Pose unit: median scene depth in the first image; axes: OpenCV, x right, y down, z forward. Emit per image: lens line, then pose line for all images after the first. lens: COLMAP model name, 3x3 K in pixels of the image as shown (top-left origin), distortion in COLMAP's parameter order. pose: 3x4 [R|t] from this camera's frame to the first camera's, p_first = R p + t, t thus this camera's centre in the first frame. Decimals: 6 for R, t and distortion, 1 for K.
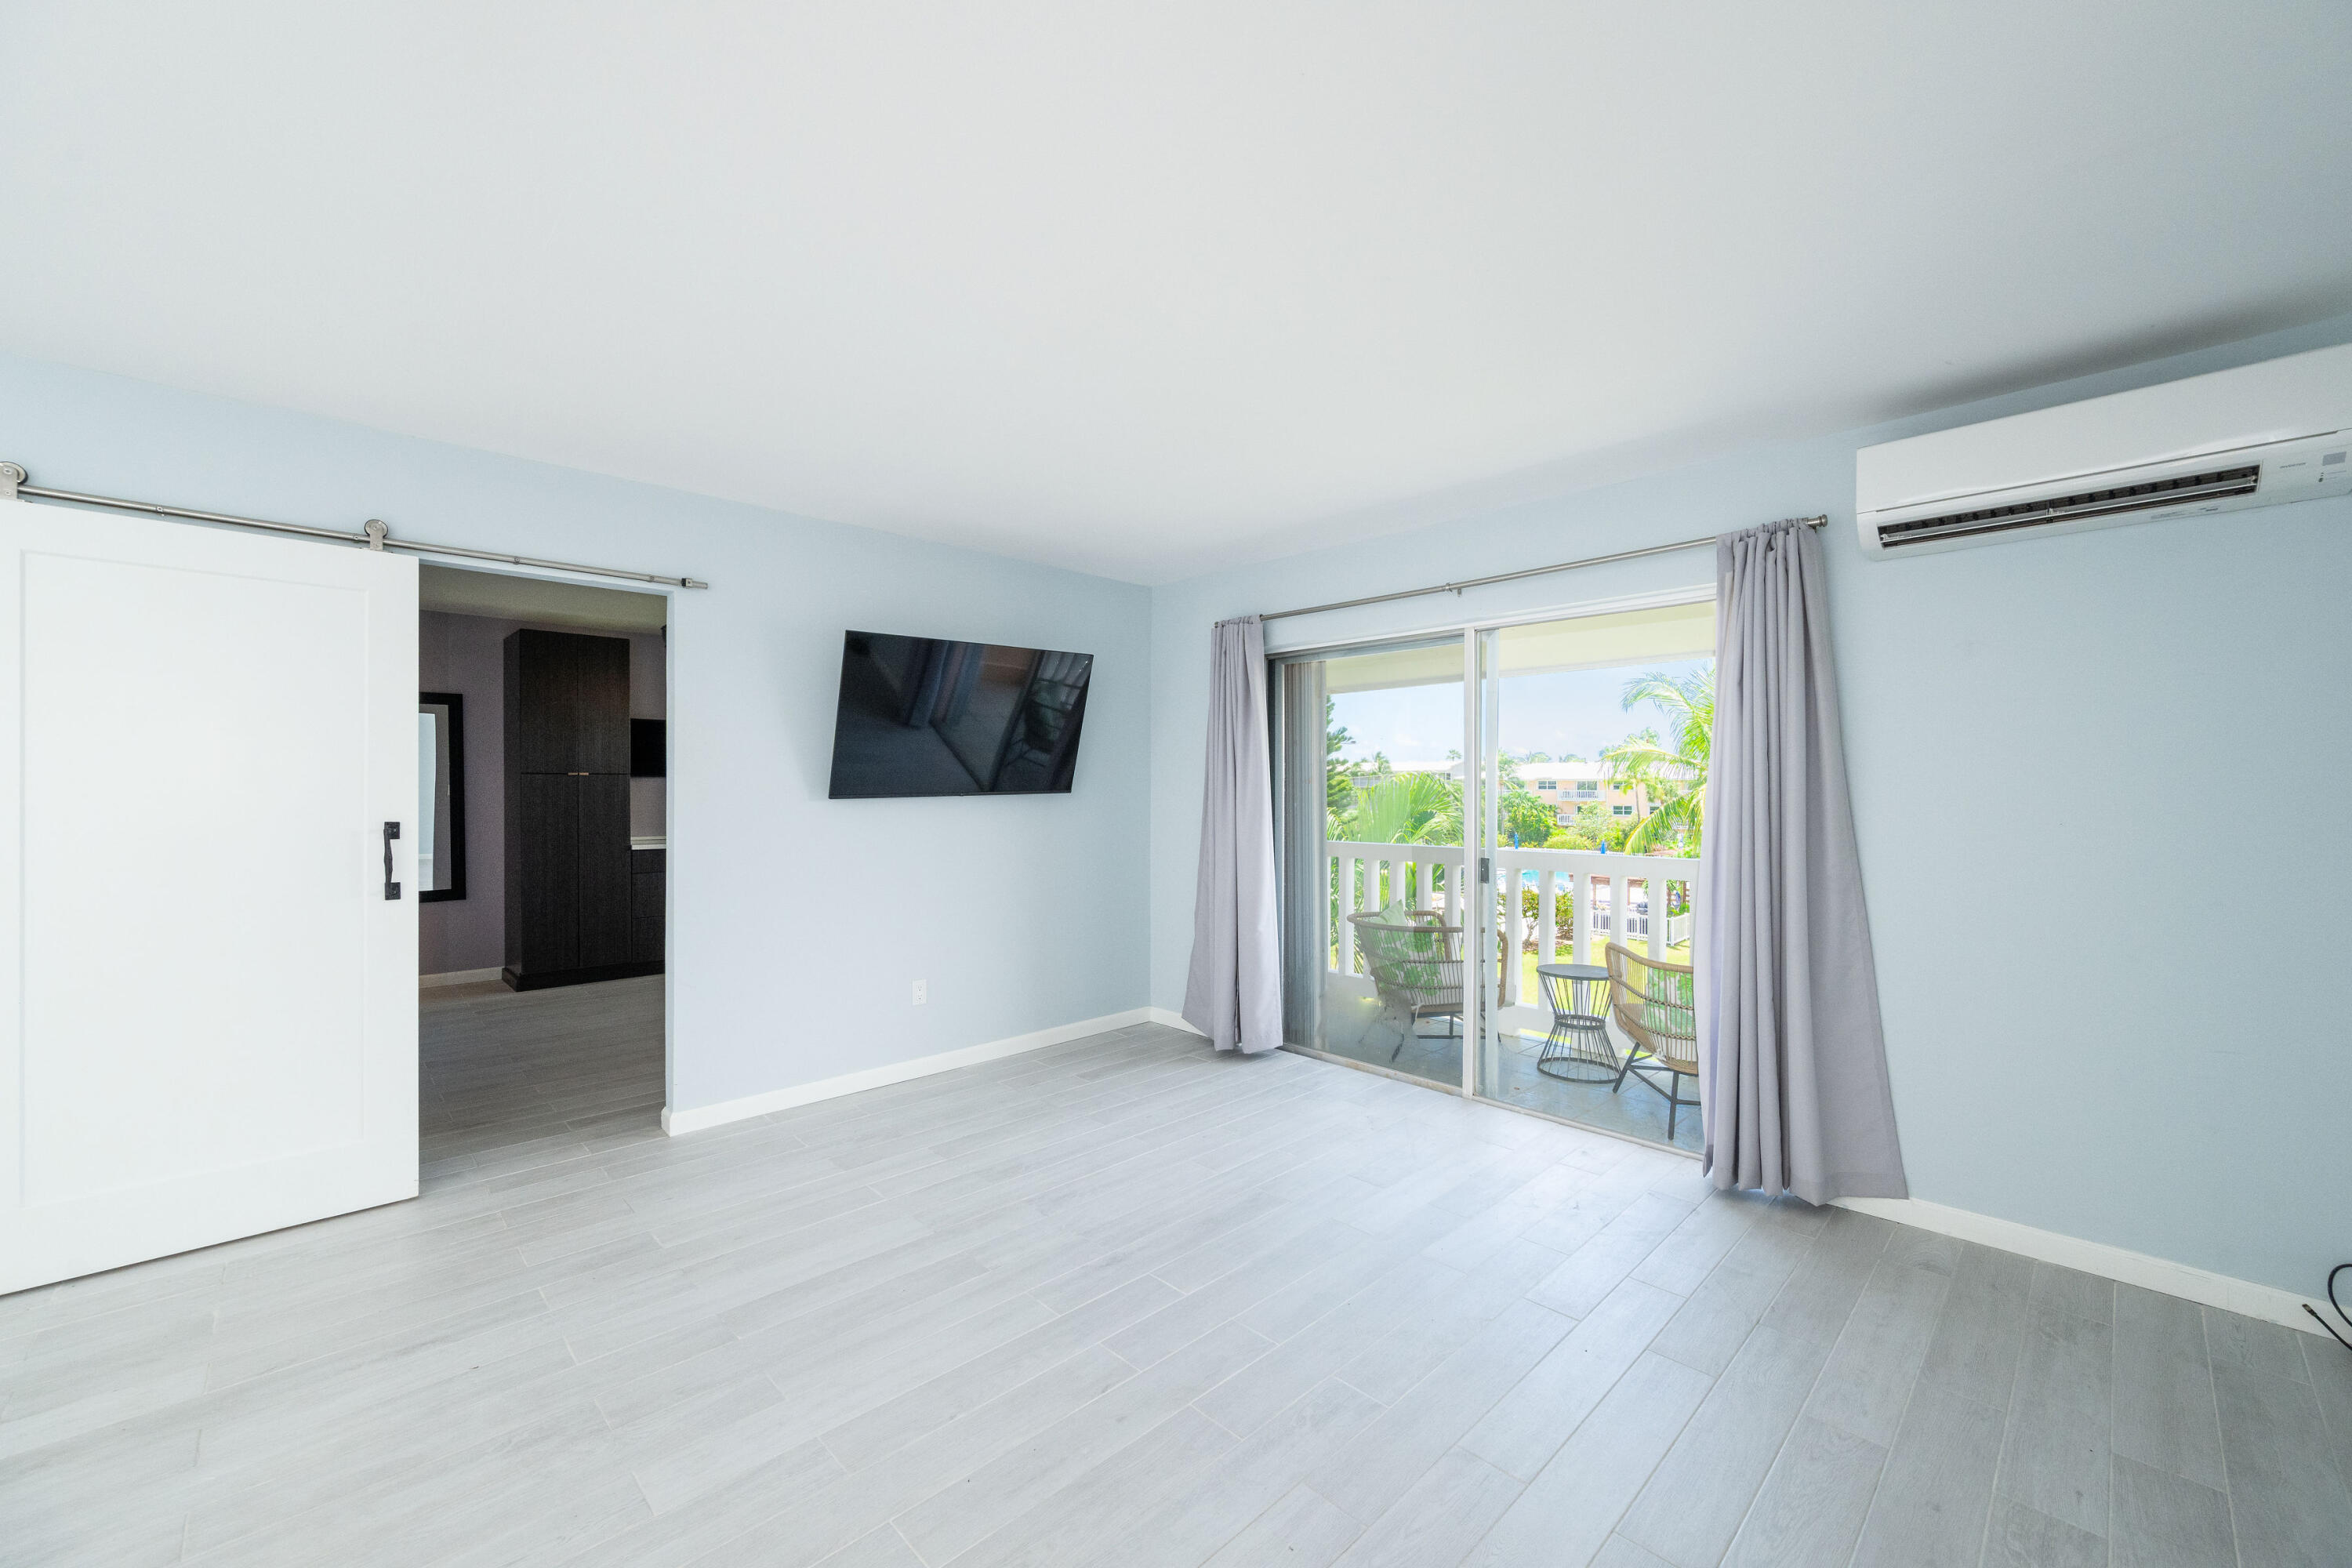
lens RADIAL K [[913.8, 0, 1167.5], [0, 913.8, 792.0], [0, 0, 1]] dist [-0.000374, 0.000073]
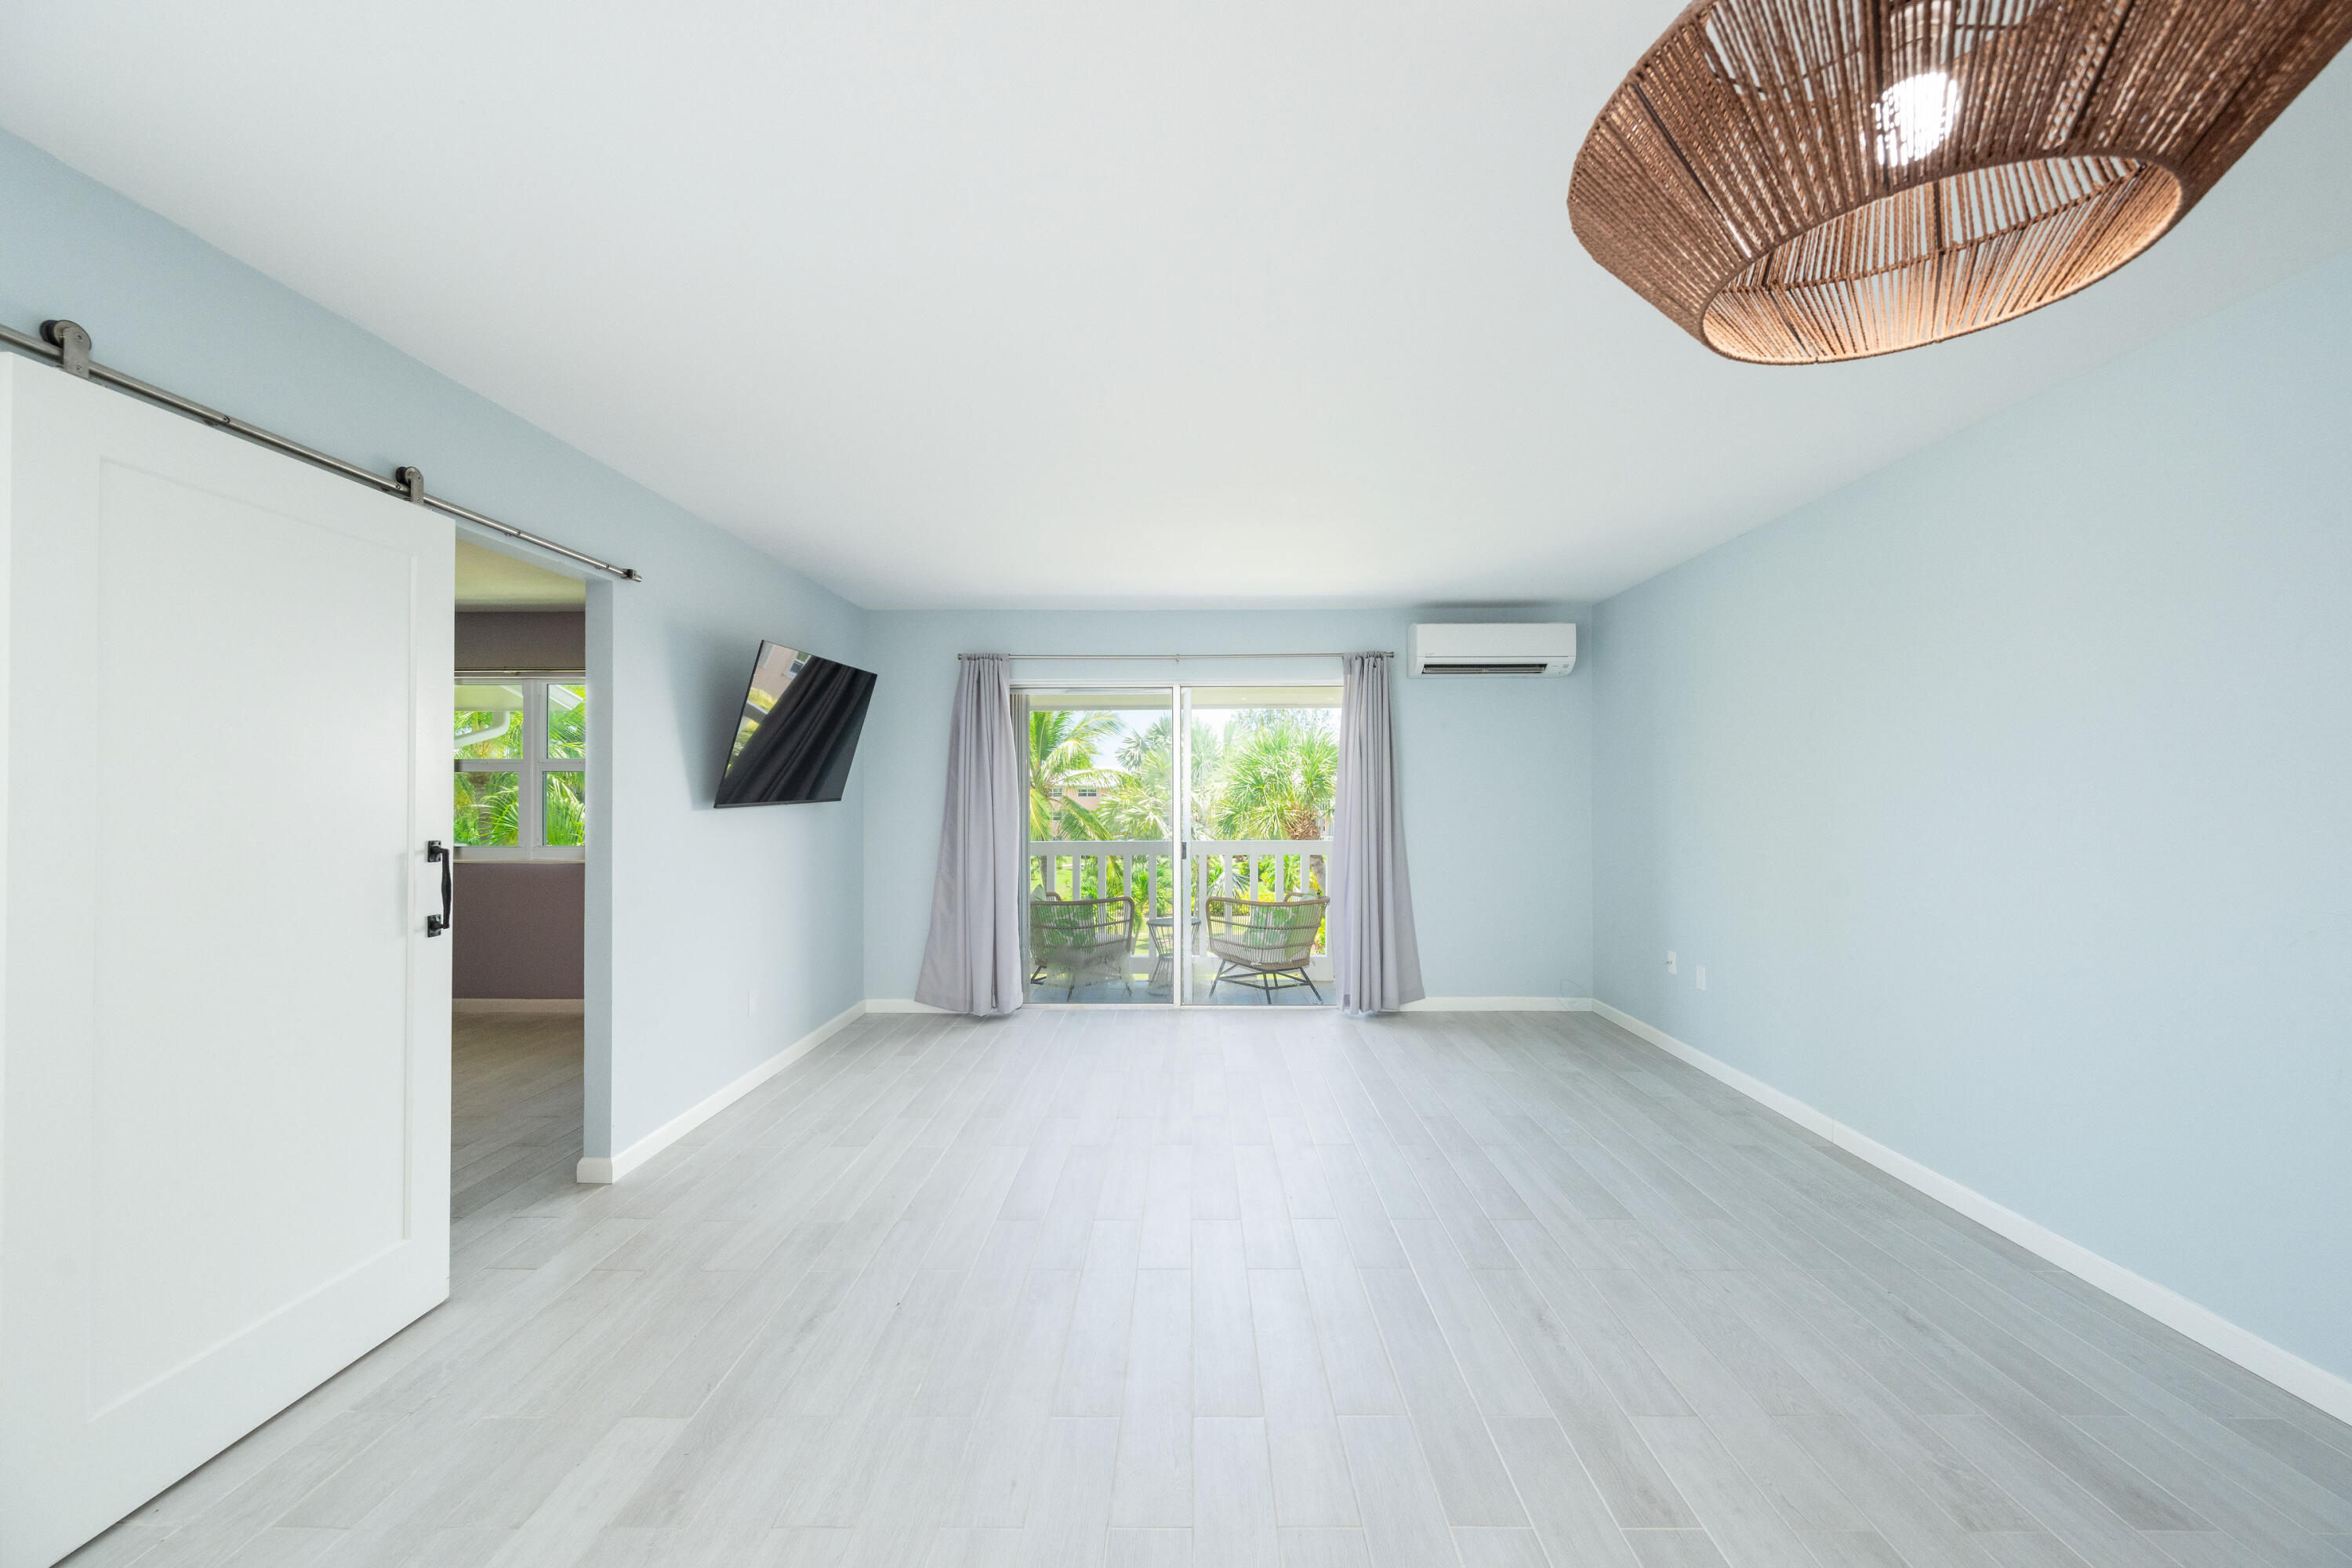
lens RADIAL K [[913.8, 0, 1167.5], [0, 913.8, 792.0], [0, 0, 1]] dist [-0.000374, 0.000073]
pose [[0.716149, -0.001336, 0.697946, -0.776056], [0.007119, 0.999960, -0.005390, -0.001125], [-0.697911, 0.008829, 0.716130, -0.035283]]
